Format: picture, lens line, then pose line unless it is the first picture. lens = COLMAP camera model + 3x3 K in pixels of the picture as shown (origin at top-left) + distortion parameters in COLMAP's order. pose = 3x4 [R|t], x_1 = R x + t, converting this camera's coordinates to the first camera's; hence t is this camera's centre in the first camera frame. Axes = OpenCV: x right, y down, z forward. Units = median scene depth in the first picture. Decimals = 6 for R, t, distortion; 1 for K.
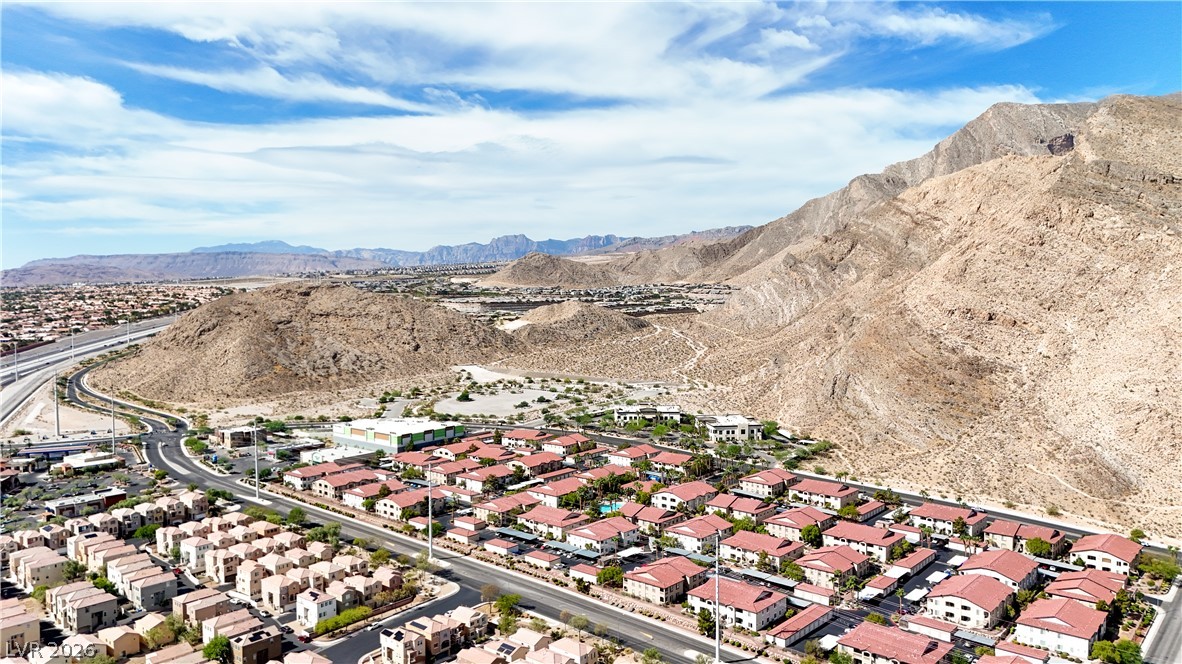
lens RADIAL K [[867.7, 0, 584.4], [0, 867.7, 359.8], [0, 0, 1]] dist [0.043309, -0.032702]
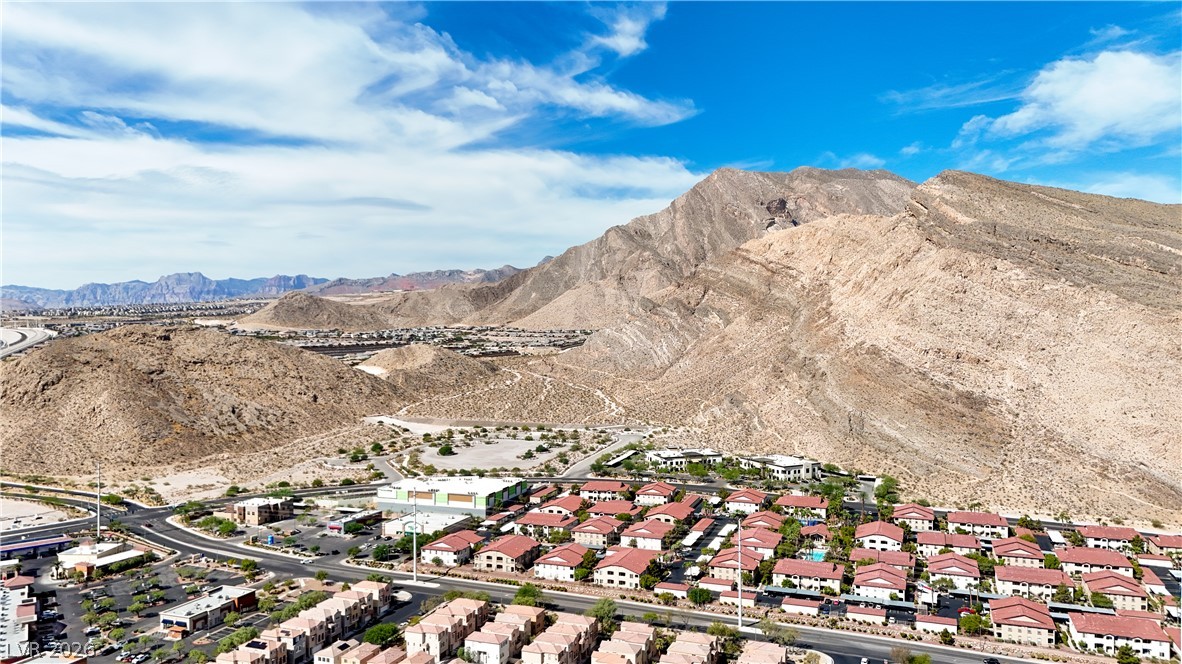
lens RADIAL K [[867.7, 0, 587.0], [0, 867.7, 334.5], [0, 0, 1]] dist [0.043309, -0.032702]
pose [[0.941181, -0.003389, 0.337886, -0.236202], [0.029774, 0.996892, -0.072937, -0.005327], [-0.336588, 0.078707, 0.938357, 0.065957]]
